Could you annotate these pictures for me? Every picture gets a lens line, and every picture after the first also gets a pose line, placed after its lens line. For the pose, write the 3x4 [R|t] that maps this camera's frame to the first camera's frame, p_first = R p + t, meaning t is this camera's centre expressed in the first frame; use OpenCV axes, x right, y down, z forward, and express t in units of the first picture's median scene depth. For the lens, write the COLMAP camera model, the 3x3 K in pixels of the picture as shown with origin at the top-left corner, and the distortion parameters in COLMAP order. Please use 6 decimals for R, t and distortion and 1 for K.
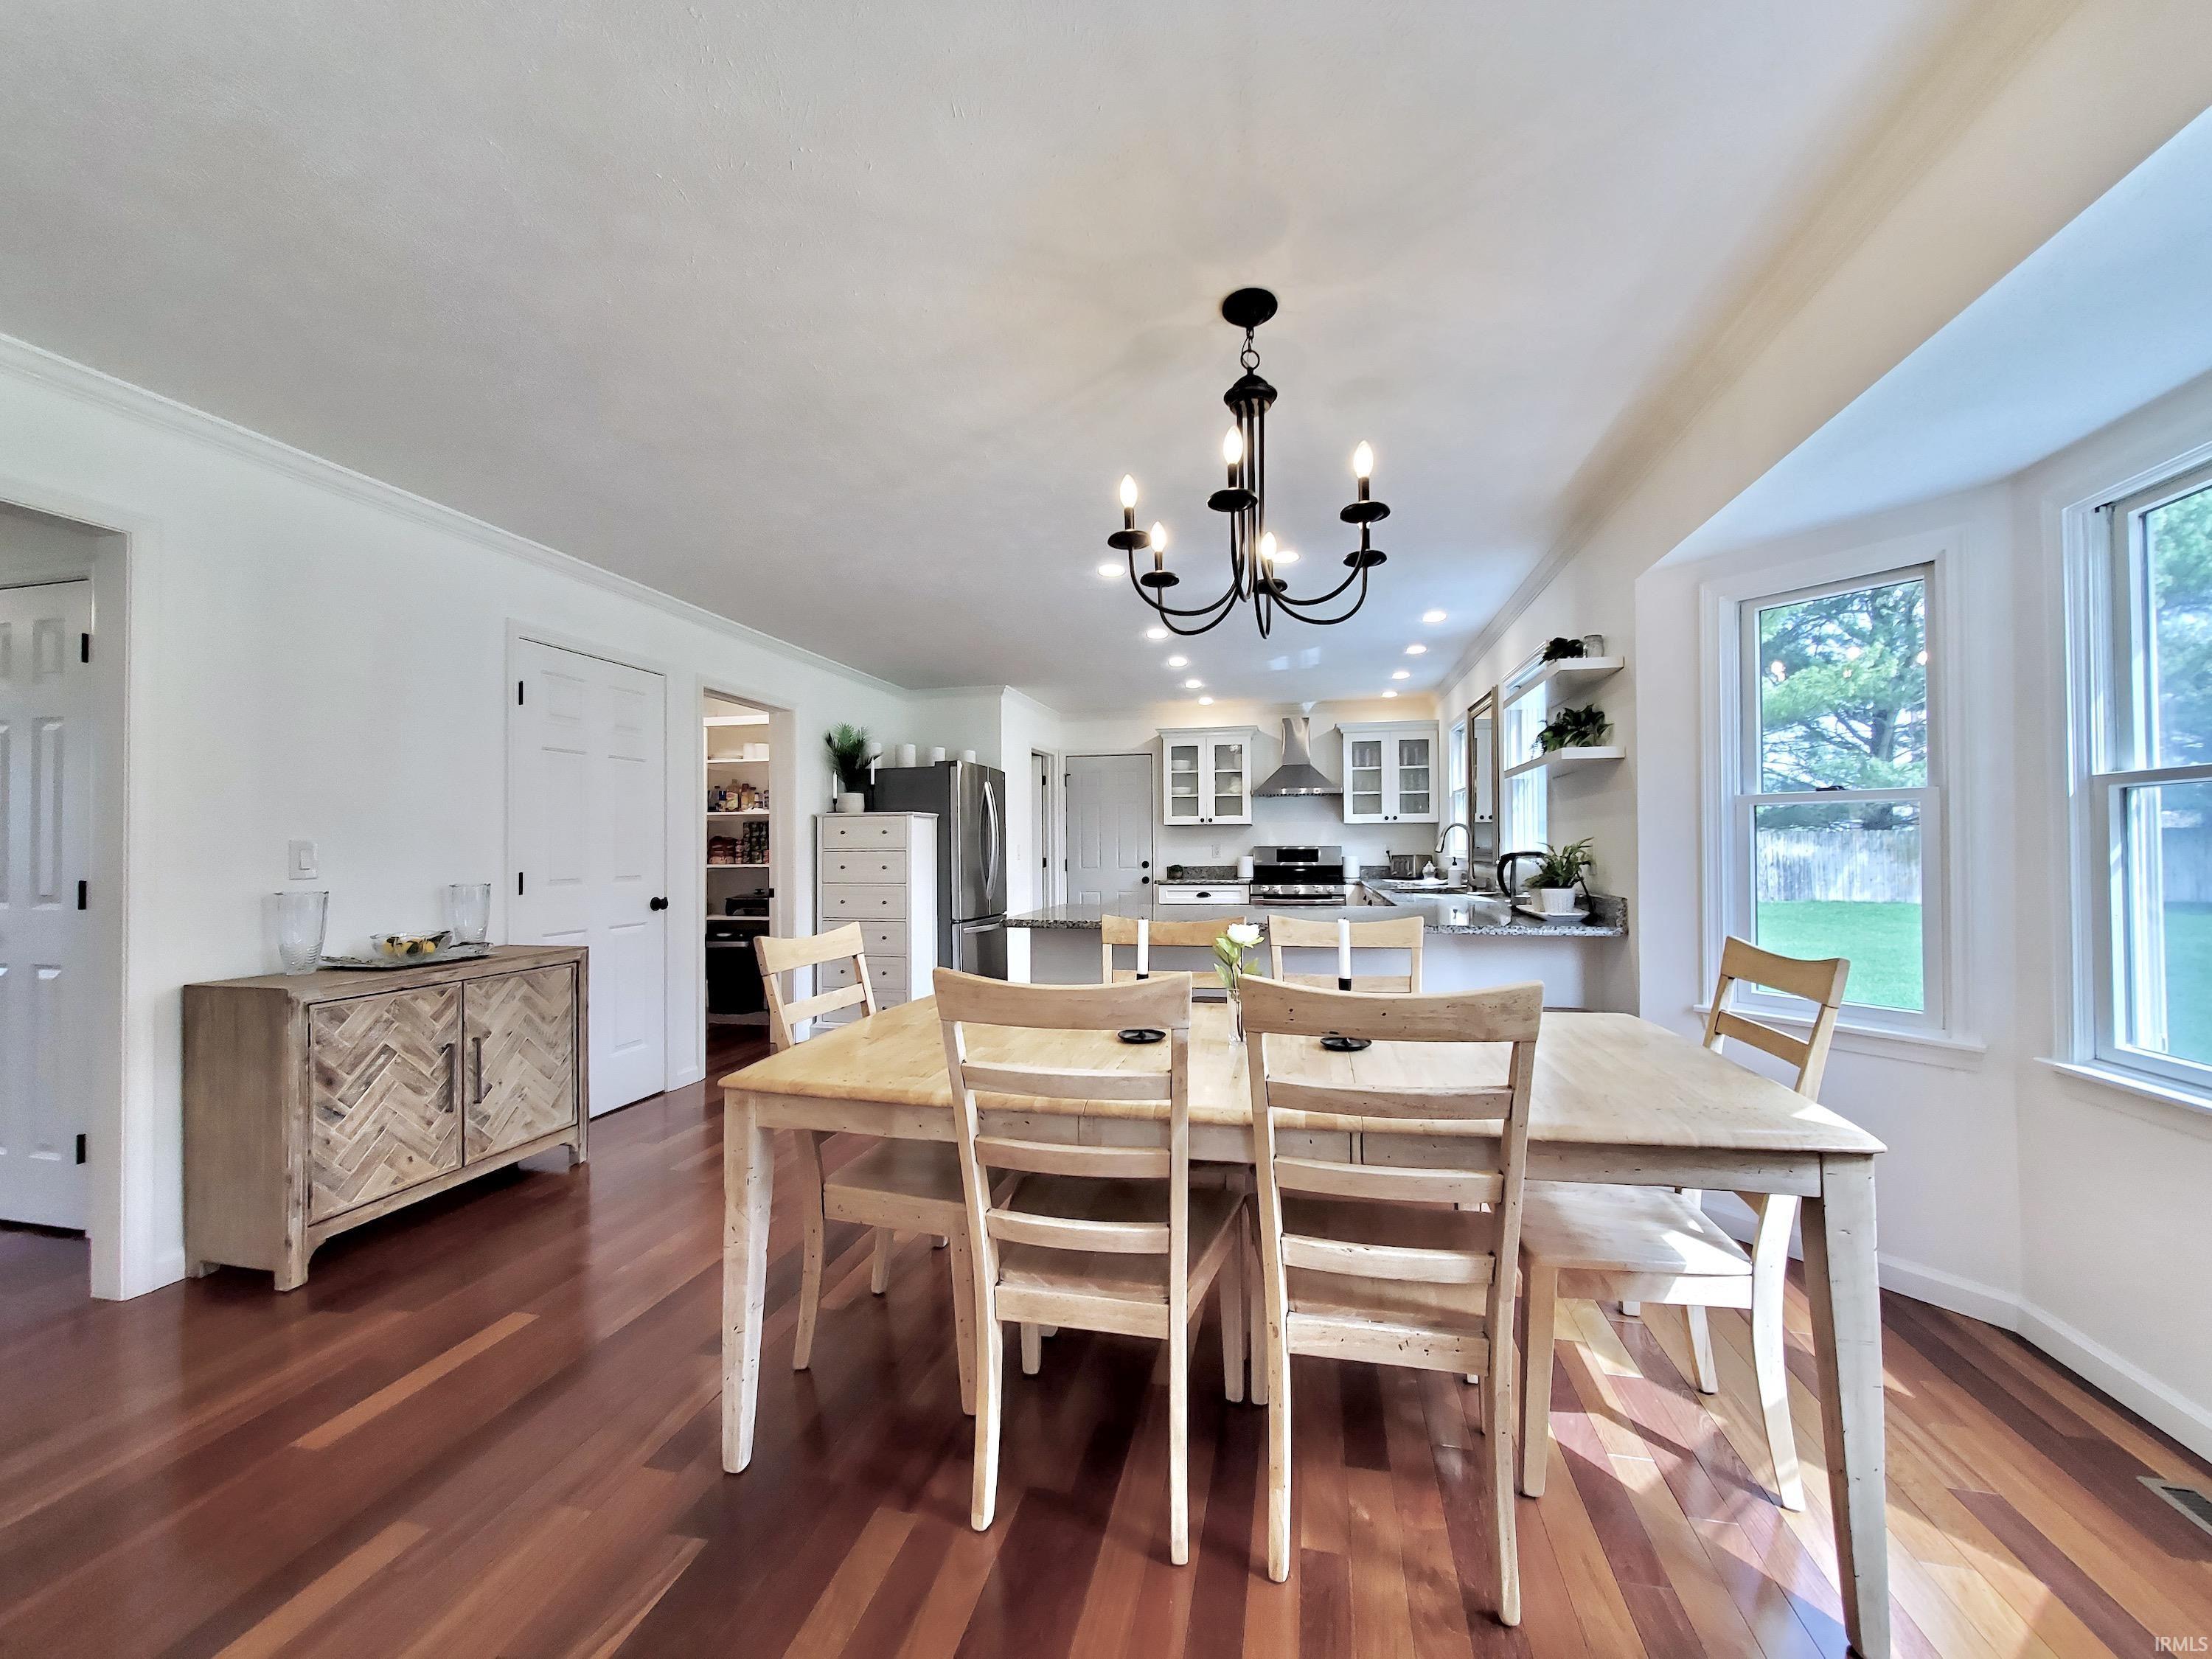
lens RADIAL K [[871.9, 0, 1118.0], [0, 871.9, 830.5], [0, 0, 1]] dist [-0.001381, -0.002188]
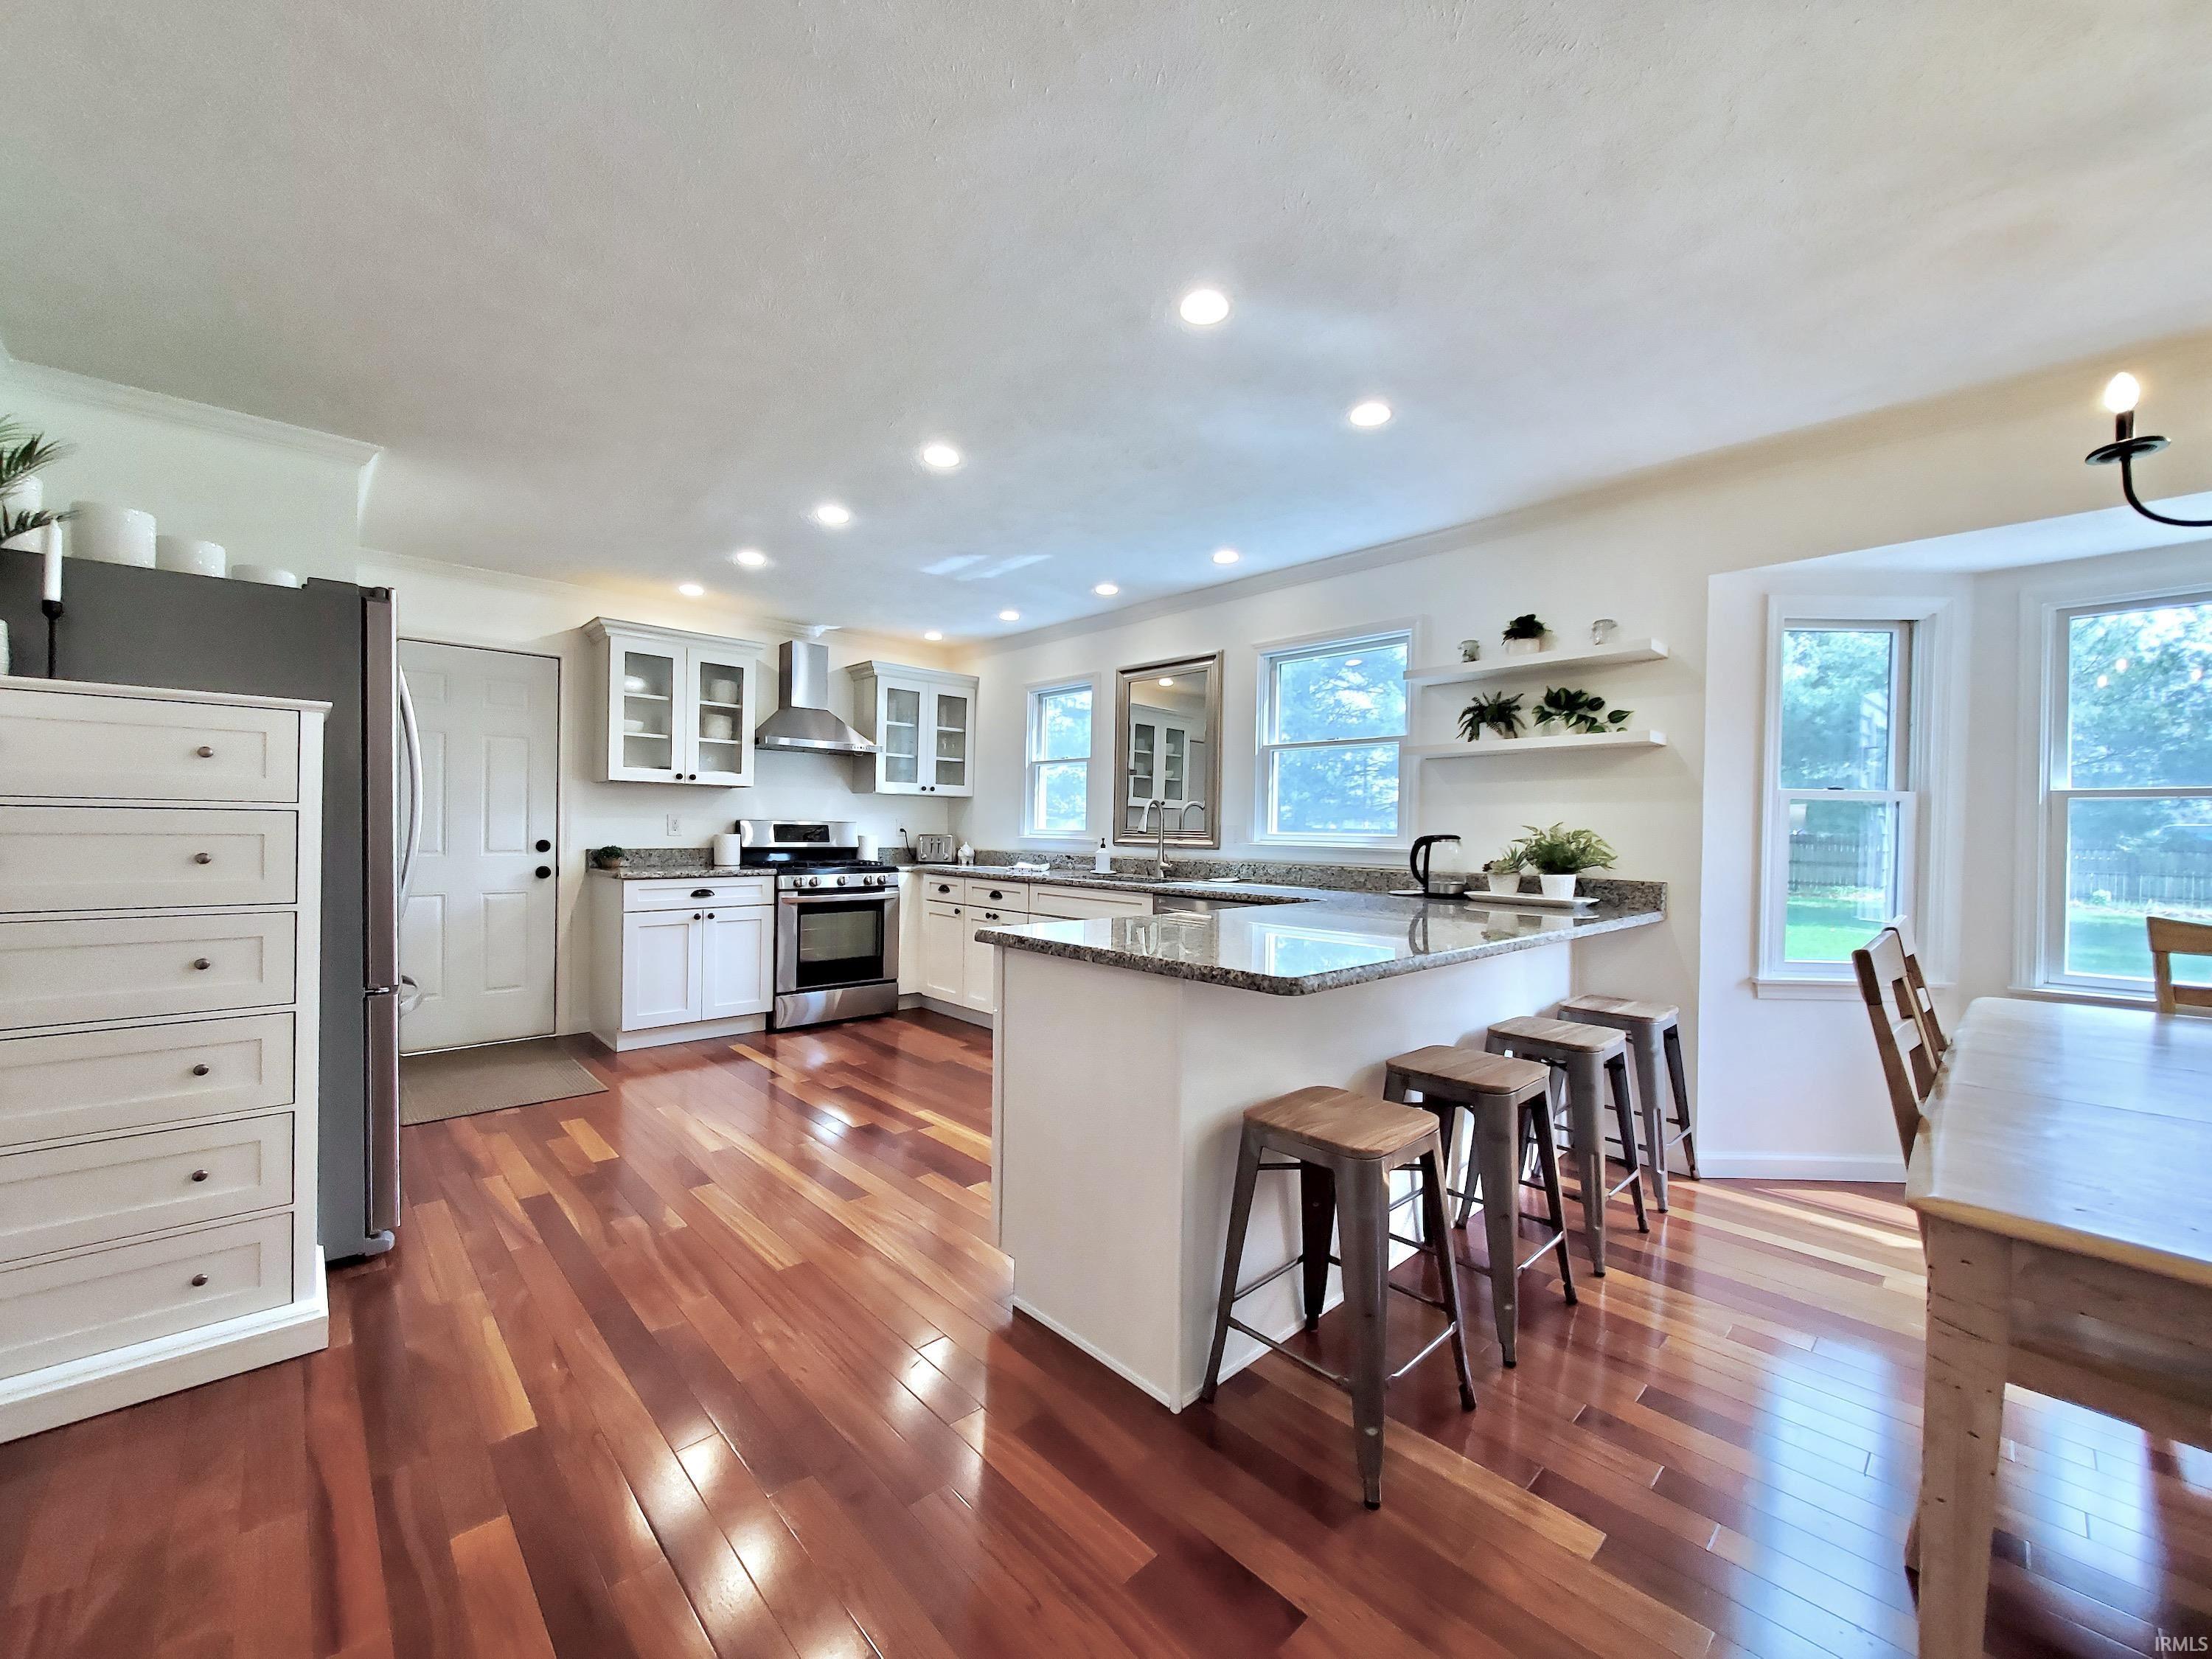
lens RADIAL K [[871.9, 0, 1117.7], [0, 871.9, 830.6], [0, 0, 1]] dist [-0.001381, -0.002188]
pose [[0.557722, 0.014852, 0.829895, -0.261237], [-0.035796, 0.999340, 0.006171, 0.012865], [-0.829255, -0.033148, 0.557886, 0.394116]]
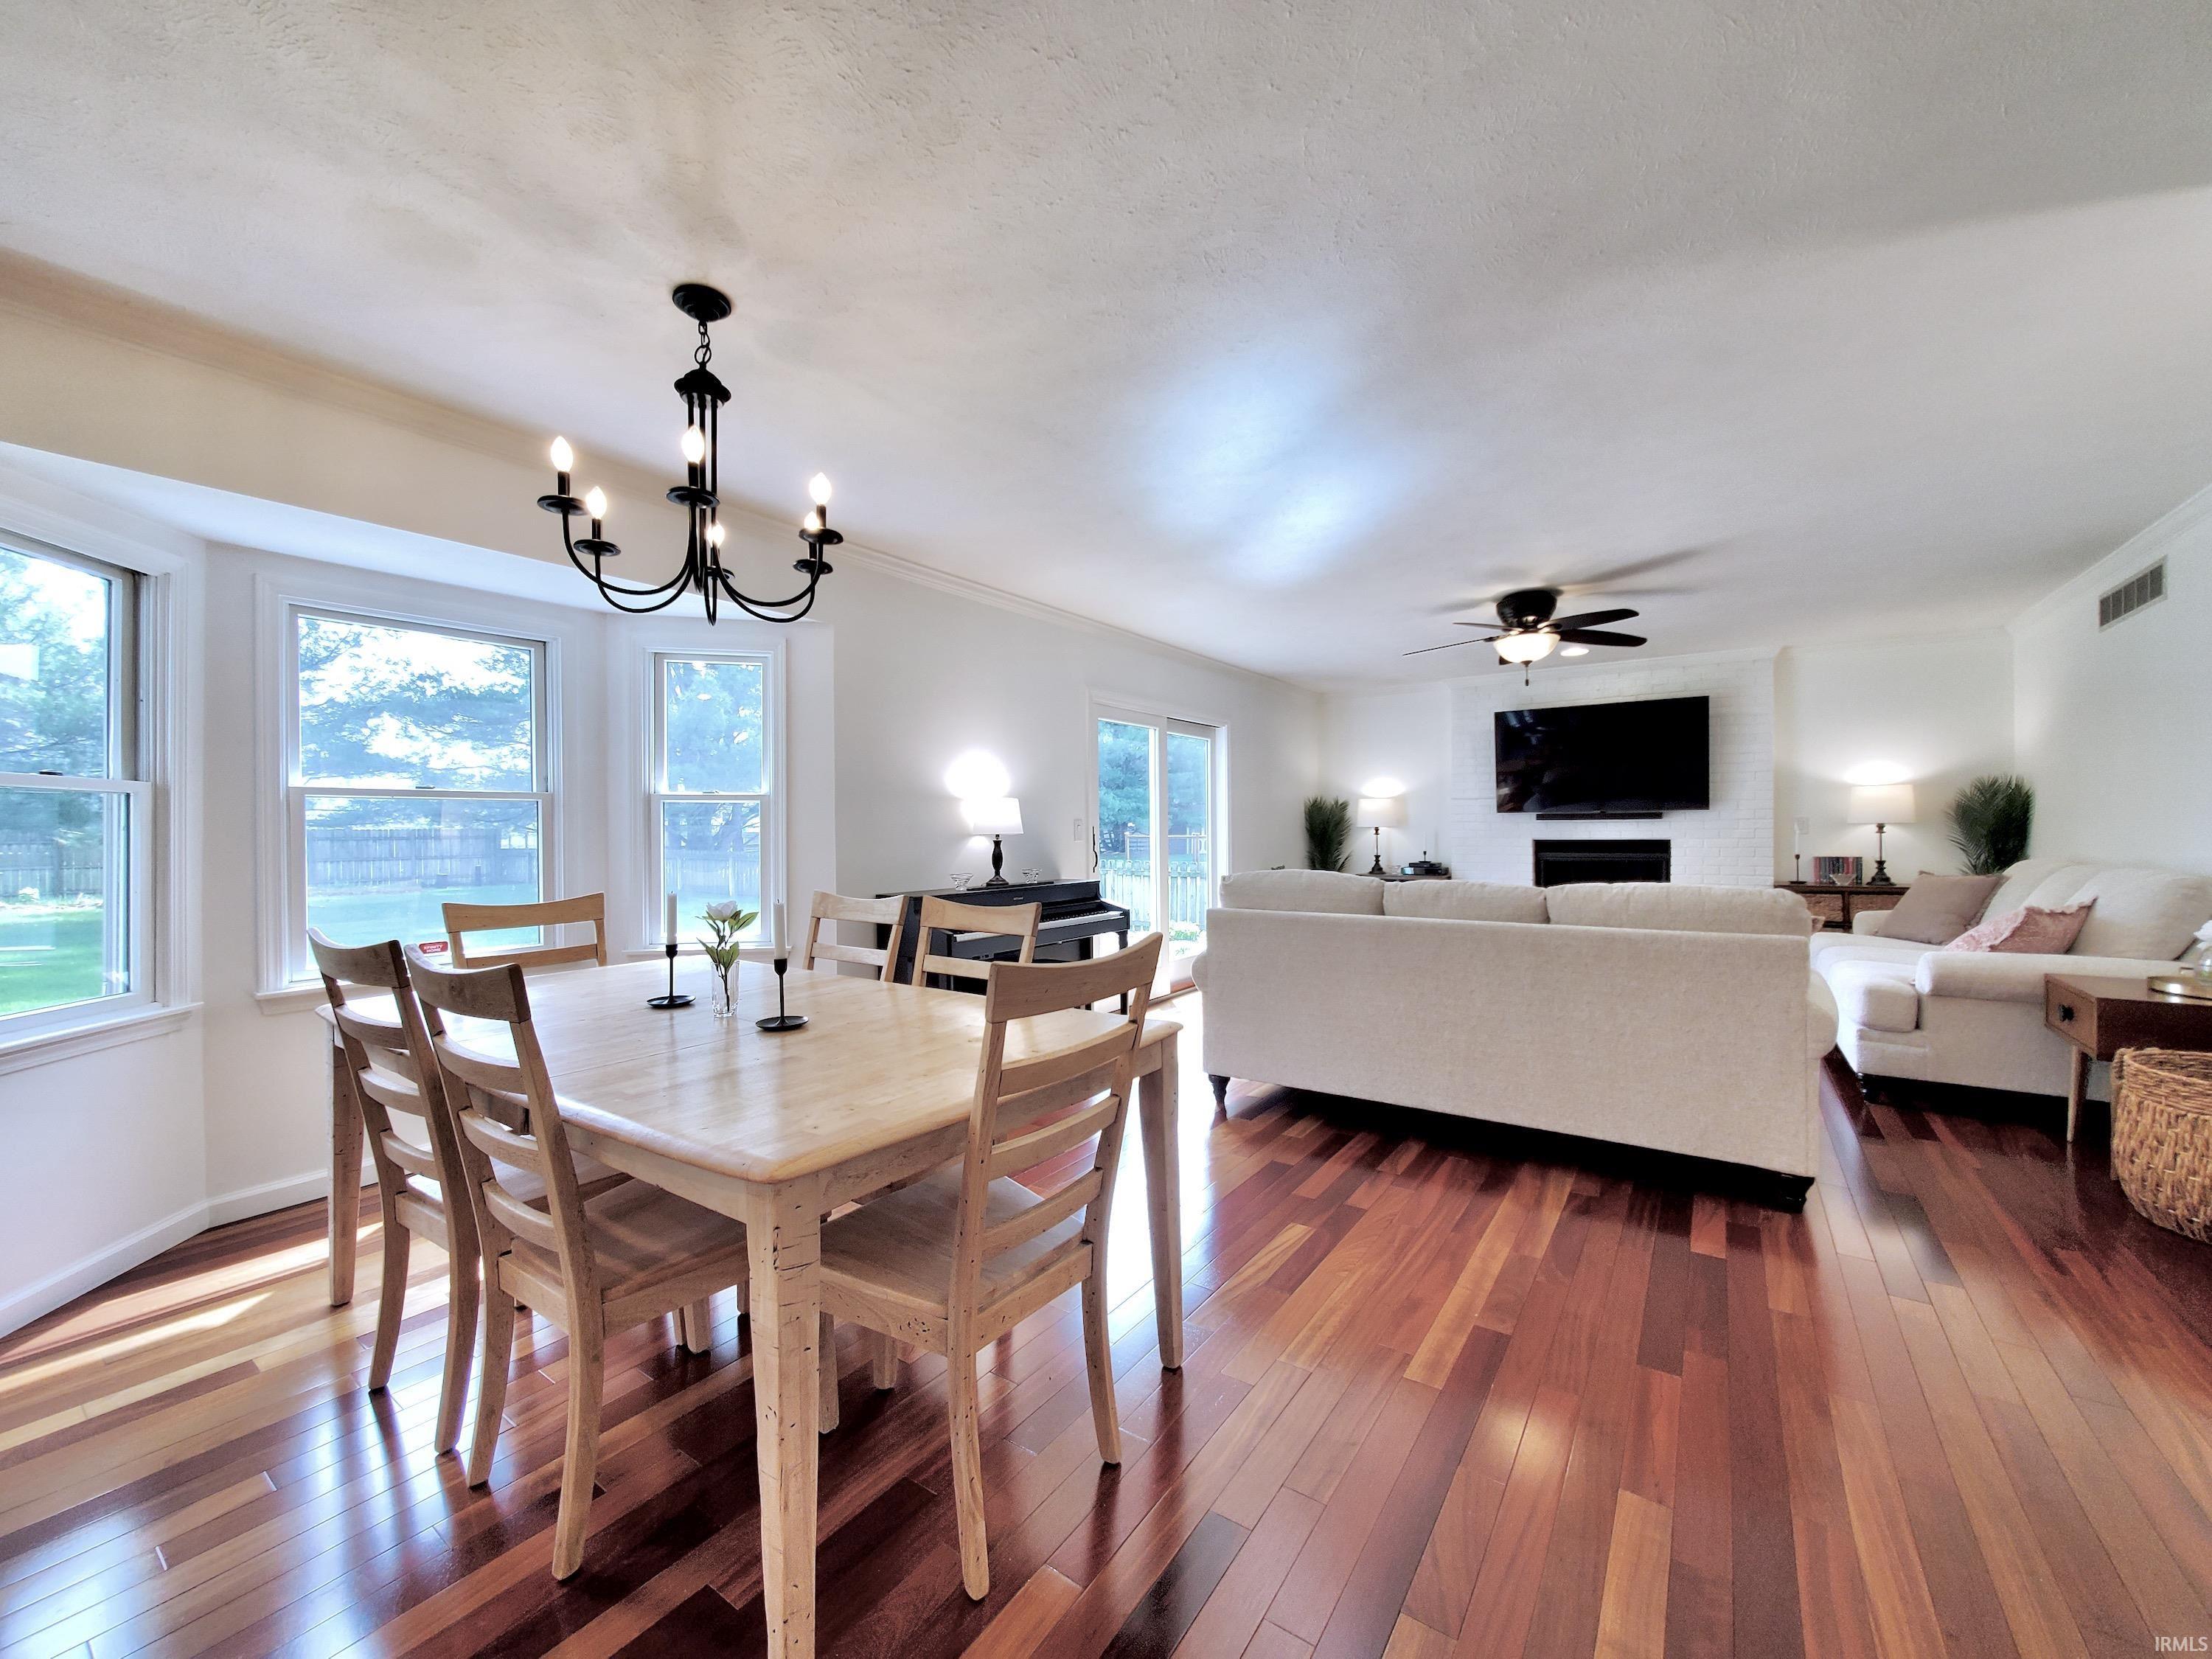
lens RADIAL K [[871.9, 0, 1117.2], [0, 871.9, 838.4], [0, 0, 1]] dist [-0.001381, -0.002188]
pose [[-0.925979, 0.010109, 0.377439, -0.186256], [0.006210, 0.999914, -0.011546, 0.011637], [-0.377523, -0.008348, -0.925963, 0.483575]]
